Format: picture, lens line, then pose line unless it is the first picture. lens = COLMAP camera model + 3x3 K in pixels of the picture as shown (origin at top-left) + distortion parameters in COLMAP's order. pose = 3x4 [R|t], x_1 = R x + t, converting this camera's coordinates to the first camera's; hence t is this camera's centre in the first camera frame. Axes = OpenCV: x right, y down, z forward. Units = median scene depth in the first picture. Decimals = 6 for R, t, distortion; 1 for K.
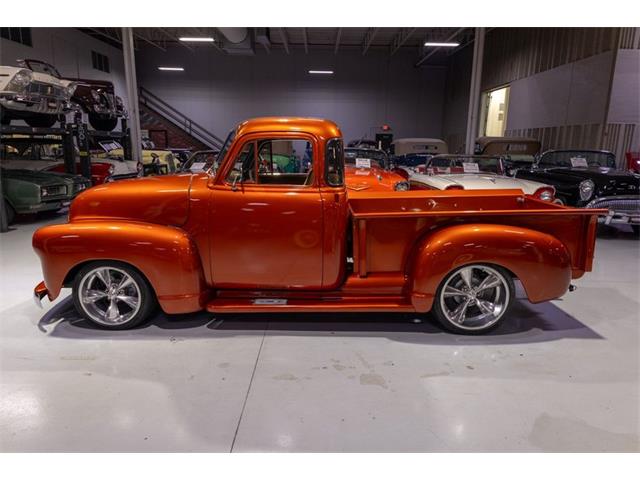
lens RADIAL K [[444.8, 0, 320.0], [0, 444.8, 240.0], [0, 0, 1]] dist [0.002786, -0.003851]
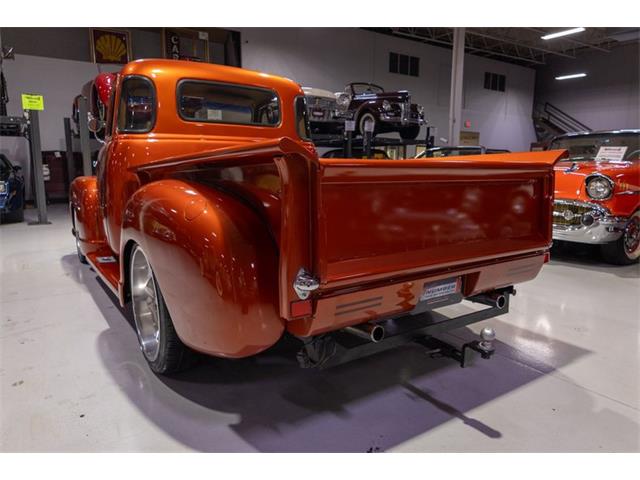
lens RADIAL K [[442.4, 0, 317.3], [0, 442.4, 241.4], [0, 0, 1]] dist [0.009418, -0.002741]
pose [[0.563470, 0.127419, -0.816251, 0.886686], [-0.176349, 0.983813, 0.031840, -0.010305], [0.807095, 0.126004, 0.576819, 0.780242]]
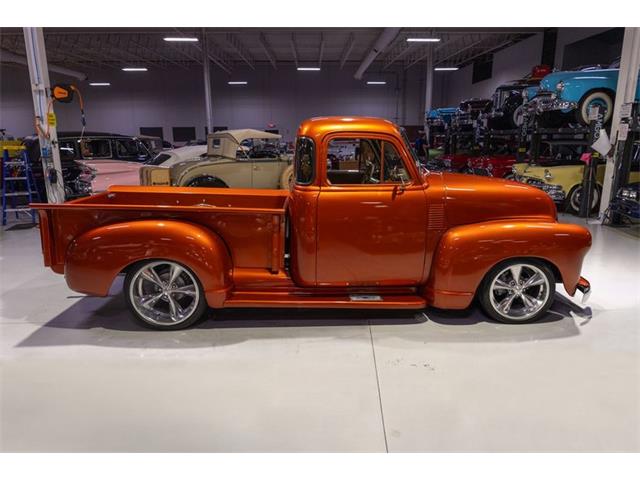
lens RADIAL K [[437.6, 0, 320.0], [0, 437.6, 240.0], [0, 0, 1]] dist [0.002742, -0.000053]
pose [[-0.997730, 0.004533, -0.067185, 0.069637], [-0.025100, 0.900790, 0.433530, -0.495894], [0.062485, 0.434232, -0.898631, 2.204005]]
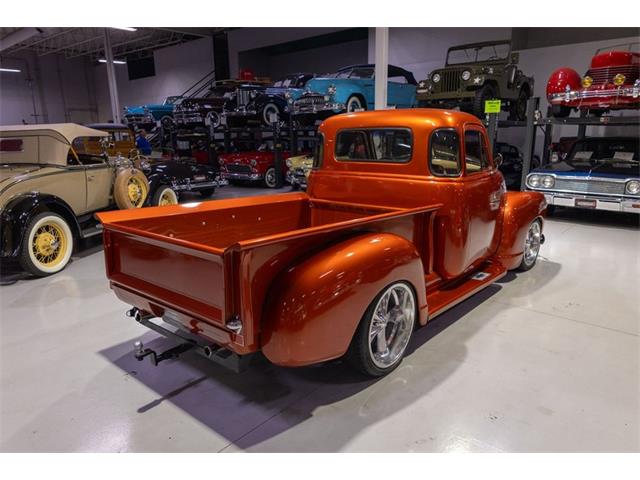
lens RADIAL K [[442.4, 0, 317.3], [0, 442.4, 241.4], [0, 0, 1]] dist [0.009418, -0.002741]
pose [[-0.646635, 0.177224, -0.741927, 0.937475], [-0.159270, 0.919830, 0.358533, -0.362275], [0.745987, 0.350007, -0.566567, 1.682530]]
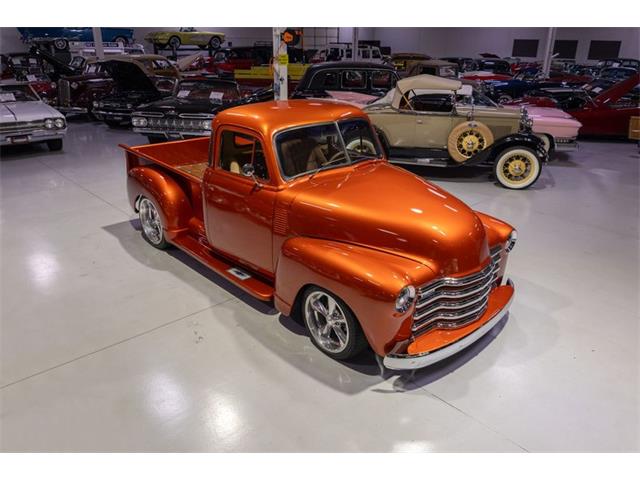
lens RADIAL K [[498.5, 0, 328.1], [0, 498.5, 240.3], [0, 0, 1]] dist [0.002143, -0.005020]
pose [[-0.707038, -0.285082, 0.647167, -1.030958], [0.141842, 0.839377, 0.524716, -0.656652], [-0.692805, 0.462789, -0.553035, 1.896585]]
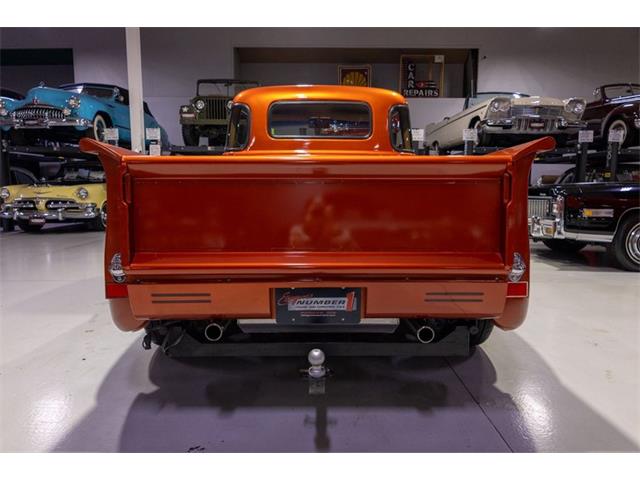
lens RADIAL K [[442.7, 0, 314.5], [0, 442.7, 239.3], [0, 0, 1]] dist [-0.000503, -0.004347]
pose [[0.006786, 0.101308, -0.994832, 0.987866], [-0.220188, 0.970589, 0.097337, -0.064171], [0.975434, 0.218390, 0.028894, 1.131712]]
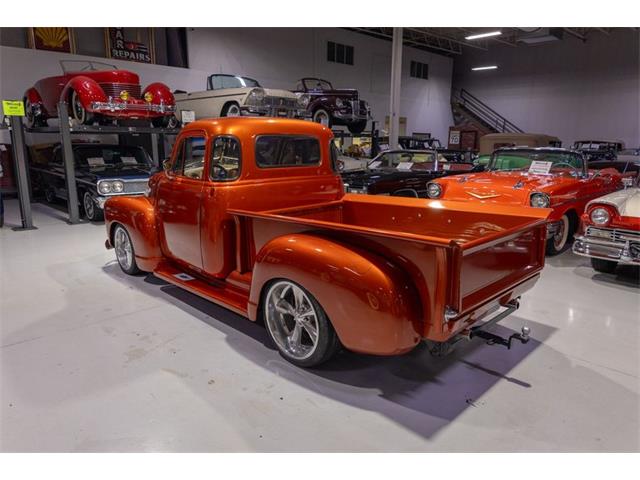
lens RADIAL K [[442.4, 0, 317.3], [0, 442.4, 241.4], [0, 0, 1]] dist [0.009418, -0.002741]
pose [[0.704183, 0.152727, -0.693397, 0.890696], [-0.151932, 0.986383, 0.062964, -0.077581], [0.693572, 0.061011, 0.717799, 0.386155]]
